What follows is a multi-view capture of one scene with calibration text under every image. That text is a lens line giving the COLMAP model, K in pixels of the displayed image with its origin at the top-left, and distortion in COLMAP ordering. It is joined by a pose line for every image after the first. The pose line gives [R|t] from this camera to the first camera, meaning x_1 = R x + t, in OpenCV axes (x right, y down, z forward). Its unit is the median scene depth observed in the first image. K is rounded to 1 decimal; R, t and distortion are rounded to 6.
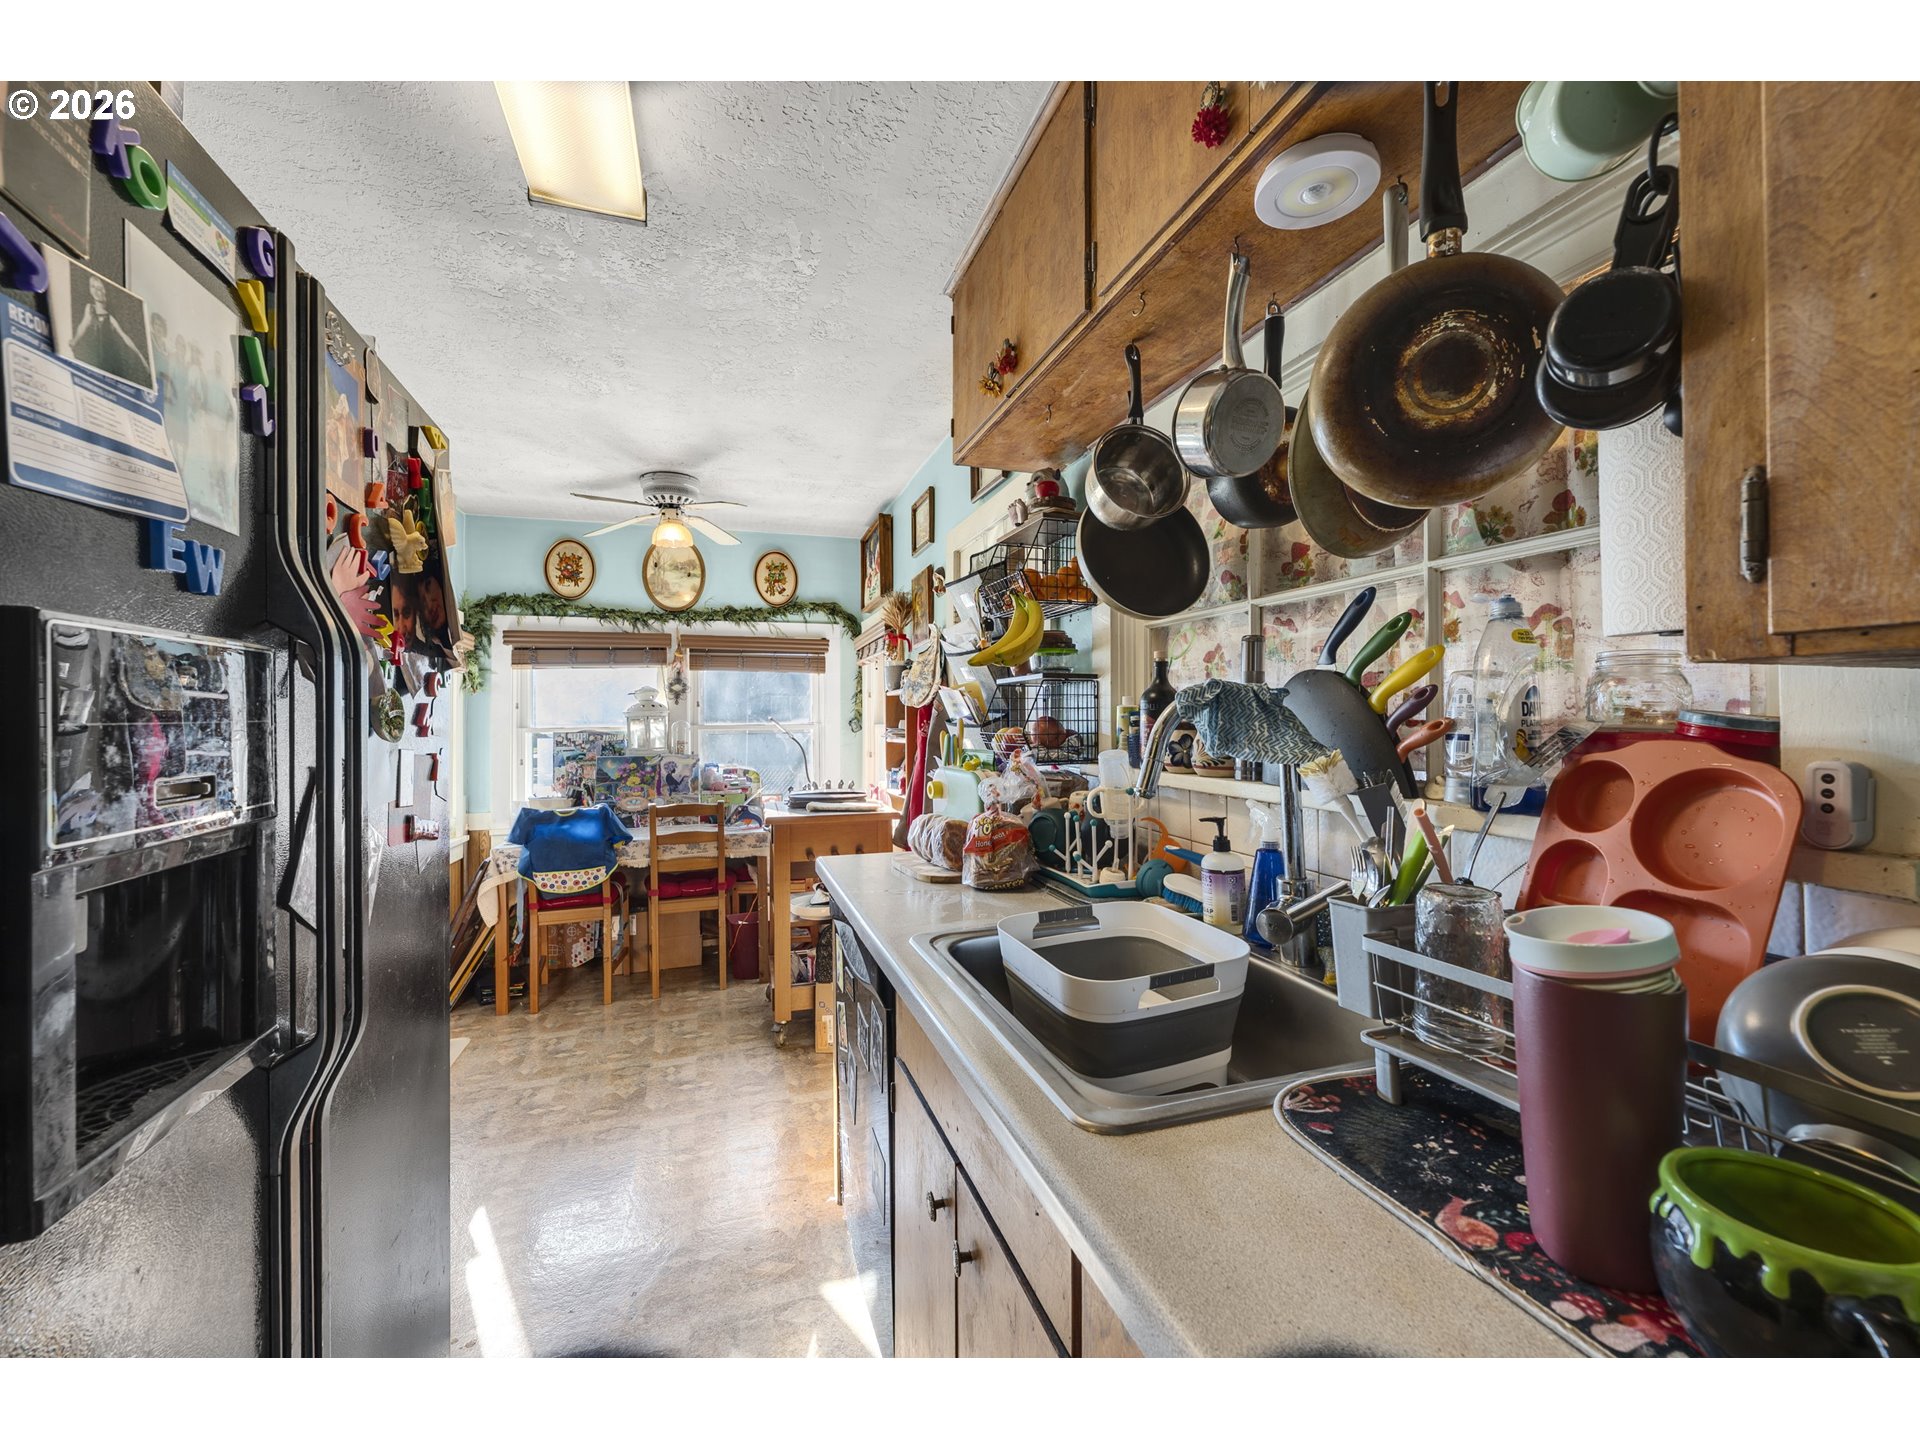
lens RADIAL K [[753.7, 0, 968.1], [0, 753.7, 703.0], [0, 0, 1]] dist [-0.001367, 0.000071]
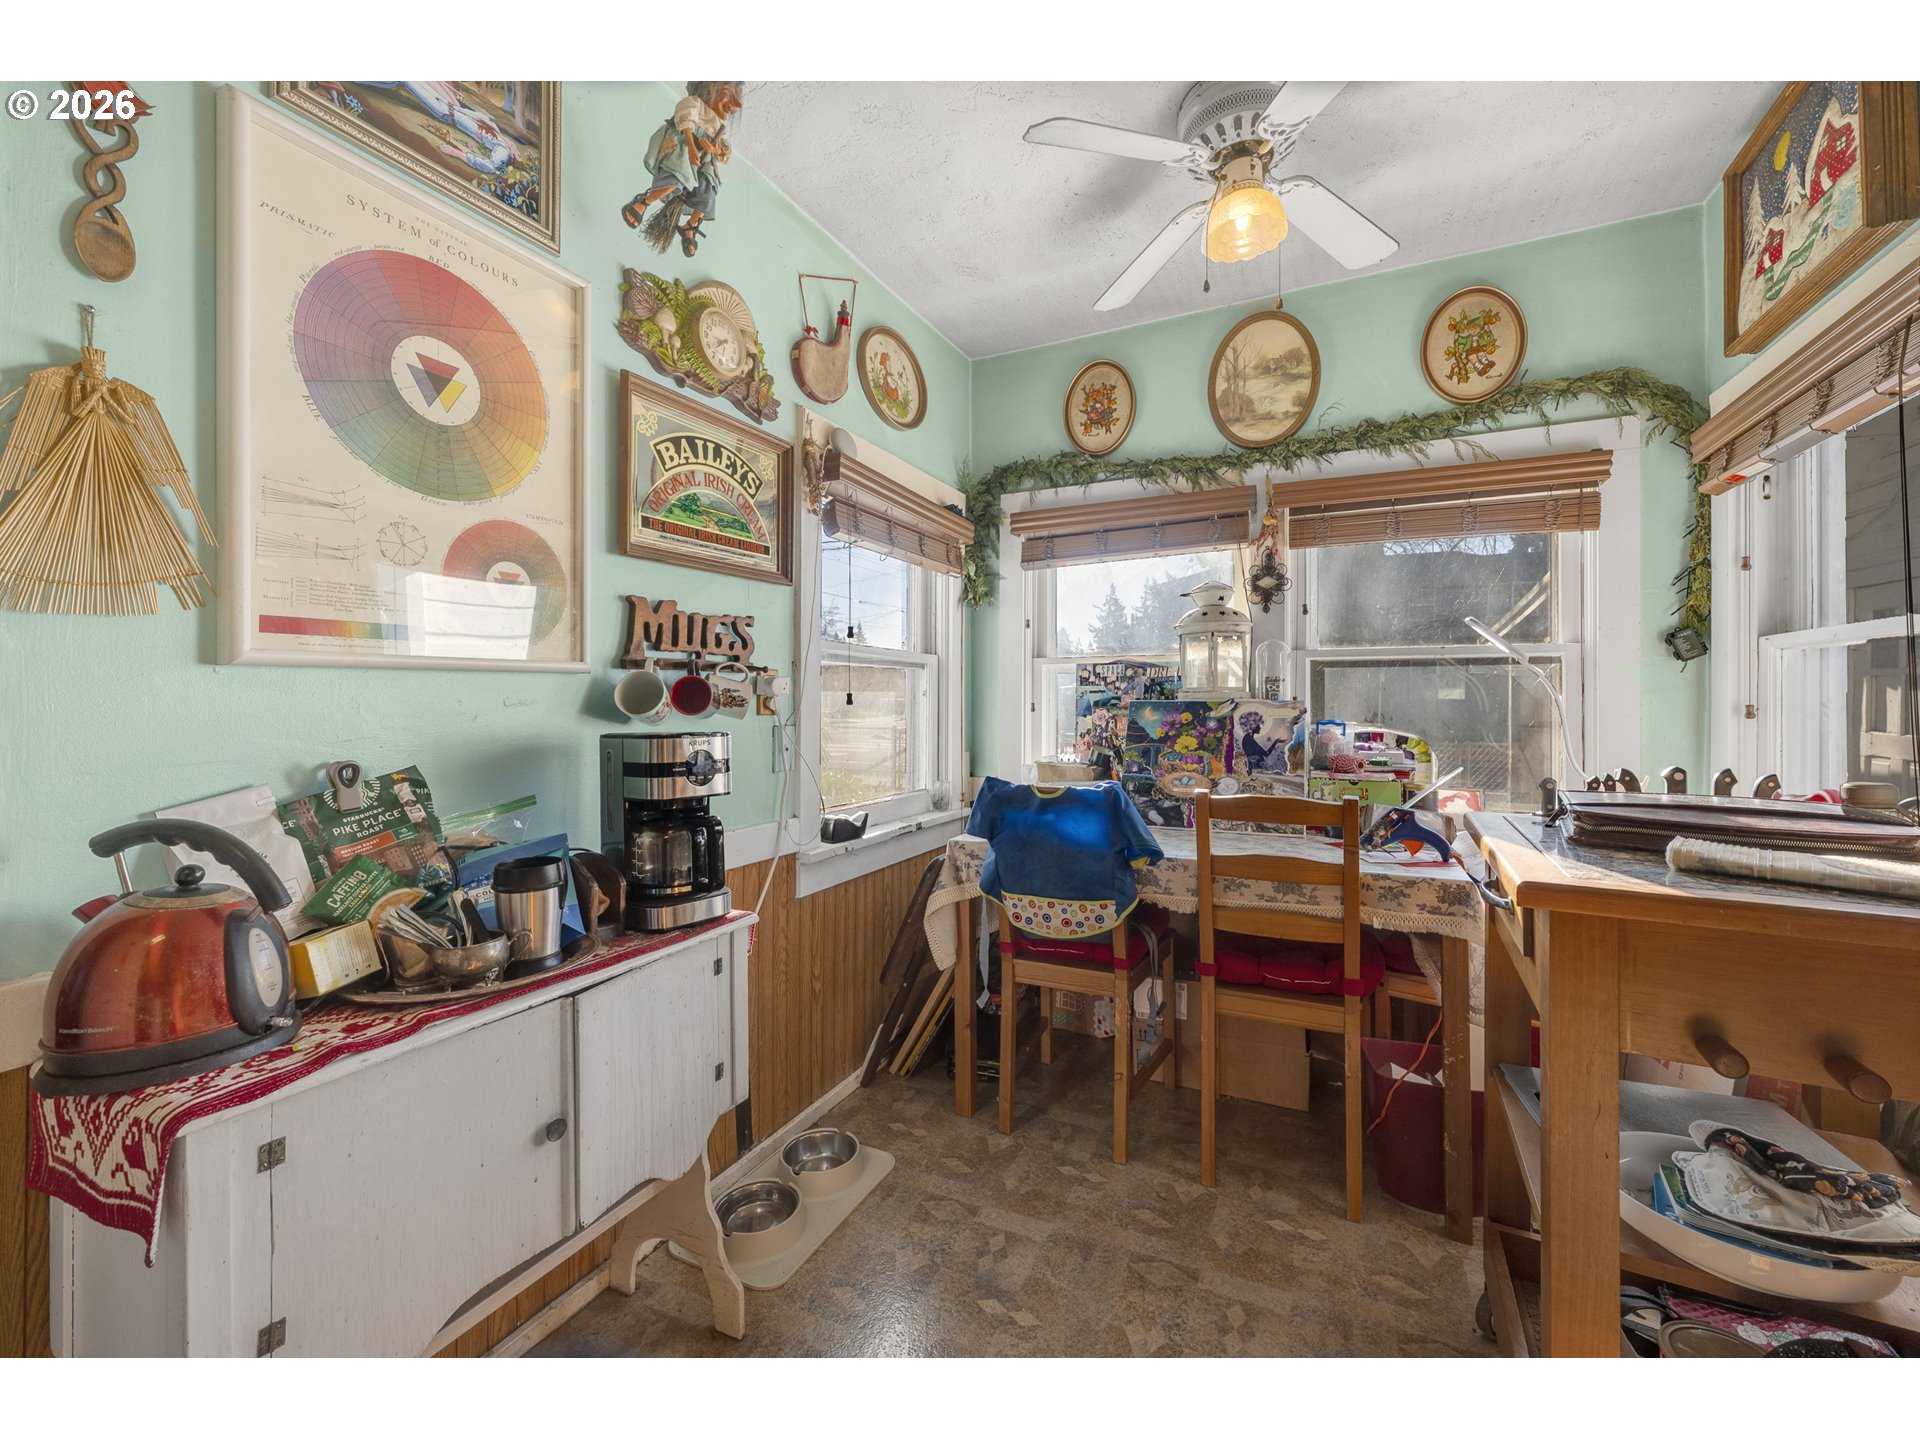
lens RADIAL K [[753.7, 0, 968.1], [0, 753.7, 703.0], [0, 0, 1]] dist [-0.001367, 0.000071]
pose [[0.710069, 0.014025, -0.703992, -0.158788], [0.010654, 0.999473, 0.030658, 0.052696], [0.704051, -0.029270, 0.709546, 0.474242]]
